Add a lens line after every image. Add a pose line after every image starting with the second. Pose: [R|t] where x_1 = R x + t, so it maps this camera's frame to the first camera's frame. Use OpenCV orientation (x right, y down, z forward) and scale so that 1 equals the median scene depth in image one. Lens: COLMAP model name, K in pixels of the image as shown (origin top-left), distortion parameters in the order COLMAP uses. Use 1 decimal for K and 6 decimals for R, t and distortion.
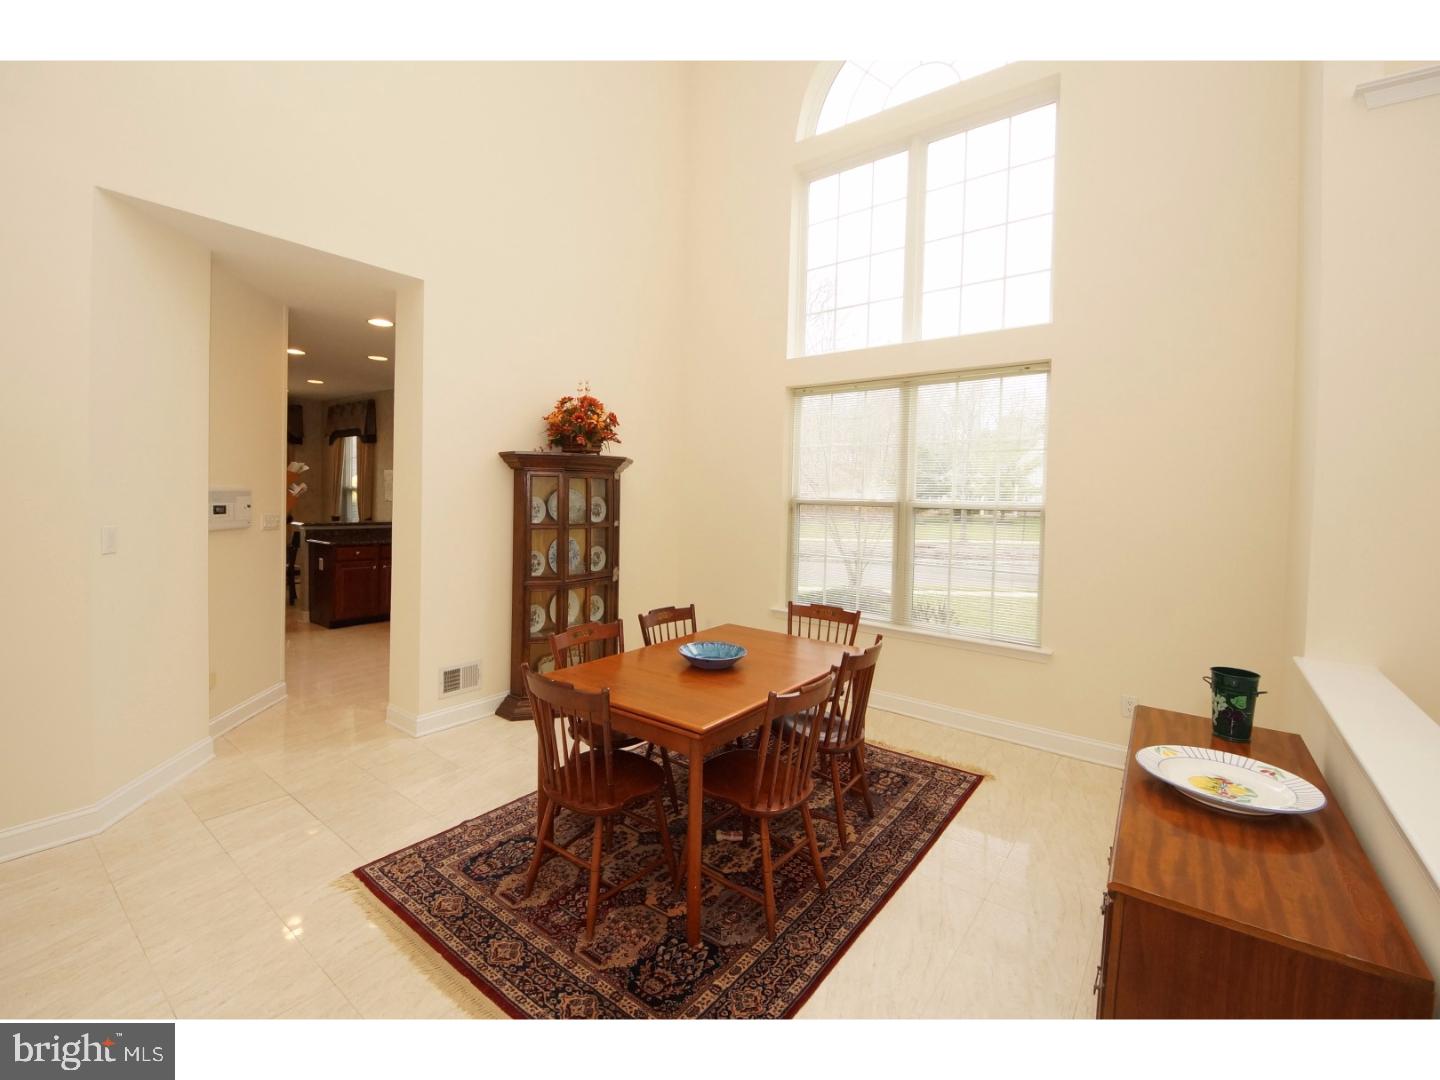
lens RADIAL K [[617.9, 0, 716.4], [0, 617.9, 516.7], [0, 0, 1]] dist [0.017823, -0.021953]
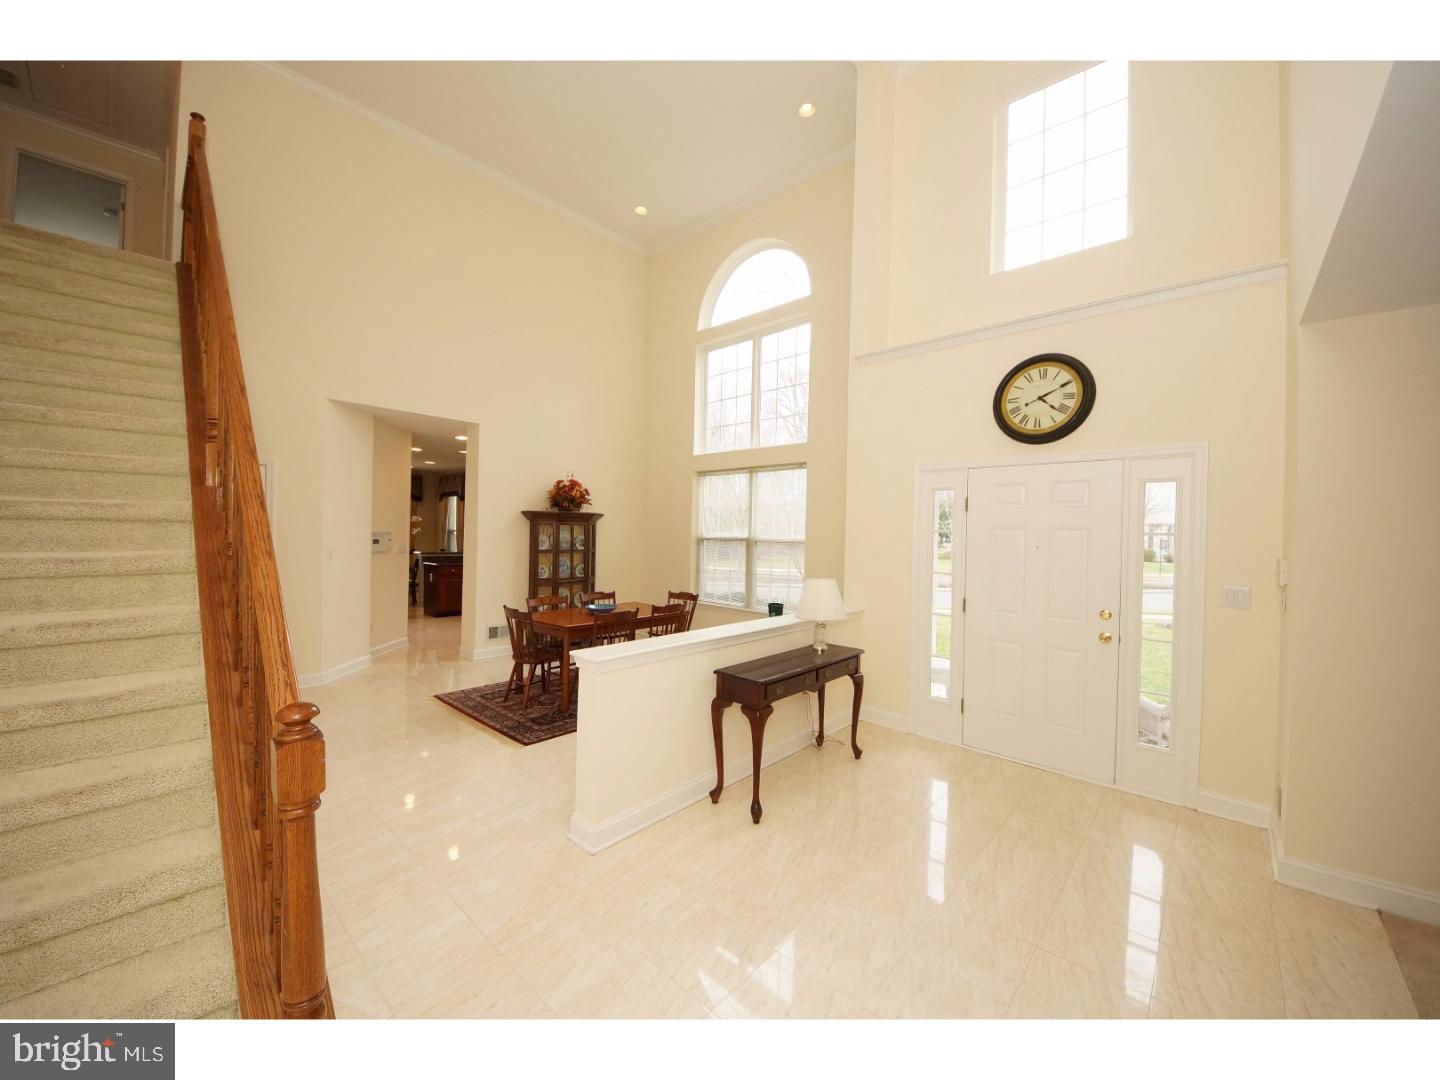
lens RADIAL K [[533.6, 0, 744.8], [0, 533.6, 541.7], [0, 0, 1]] dist [0.012415, -0.000022]
pose [[0.998708, 0.000023, -0.050822, 0.373529], [-0.001185, 0.999739, -0.022824, 0.021958], [0.050808, 0.022855, 0.998447, -0.527707]]
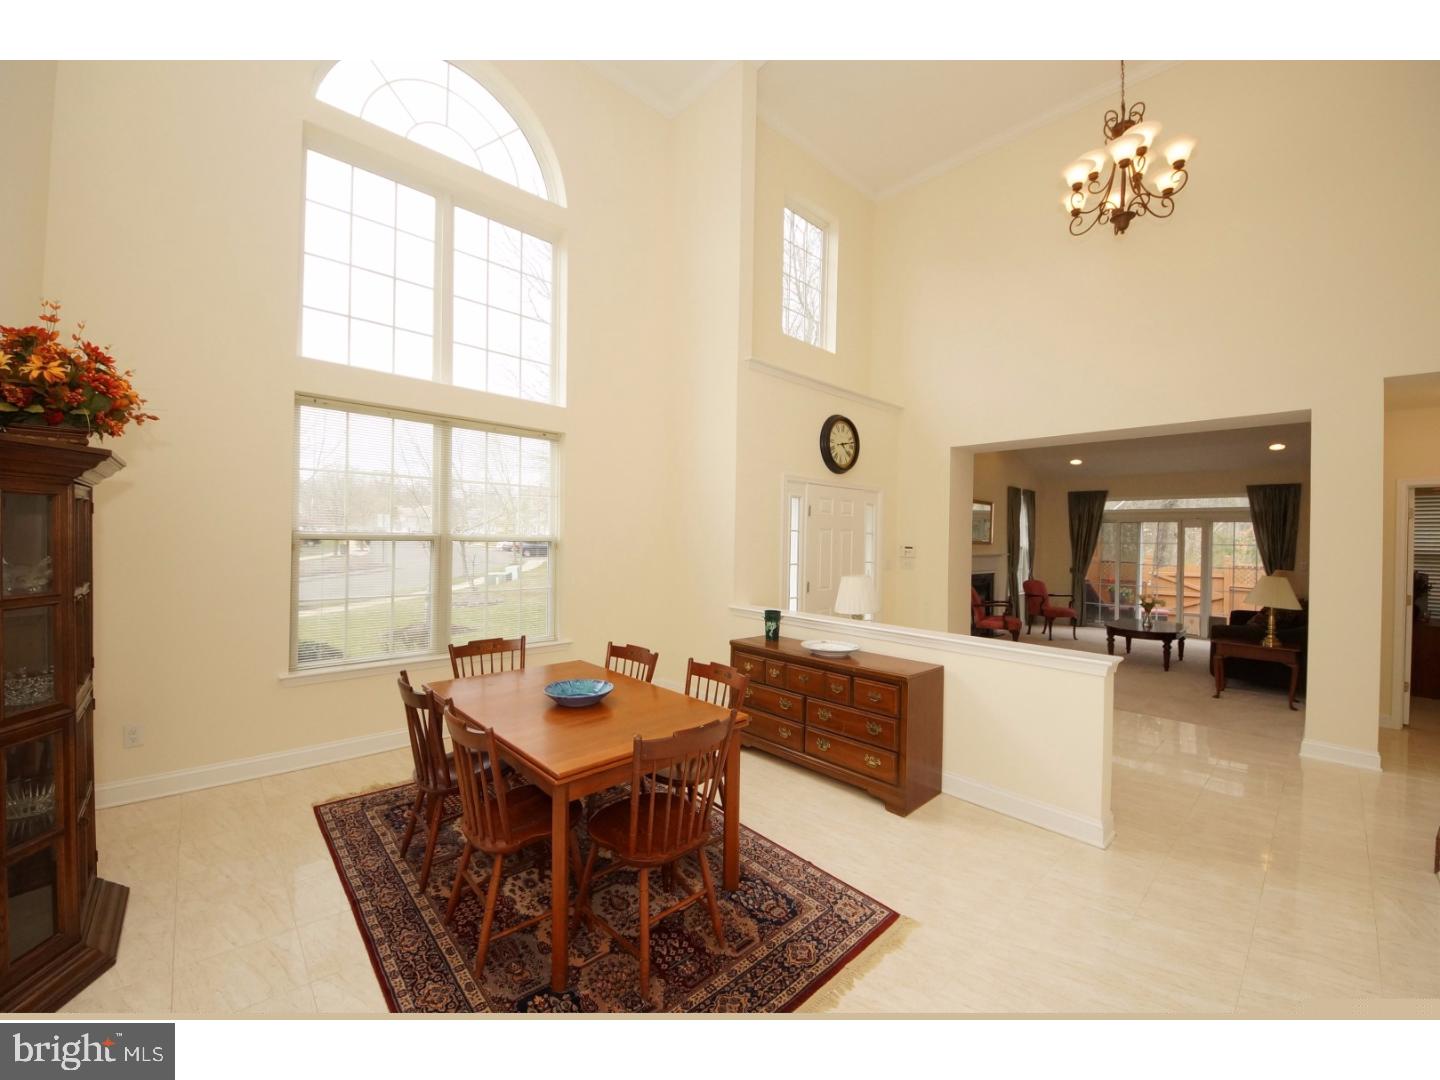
lens RADIAL K [[548.5, 0, 720.0], [0, 548.5, 540.0], [0, 0, 1]] dist [-0.003462, -0.000110]
pose [[0.171845, -0.019496, 0.984931, -0.537269], [0.021042, 0.999649, 0.016116, -0.022678], [-0.984899, 0.017956, 0.172194, 0.389628]]
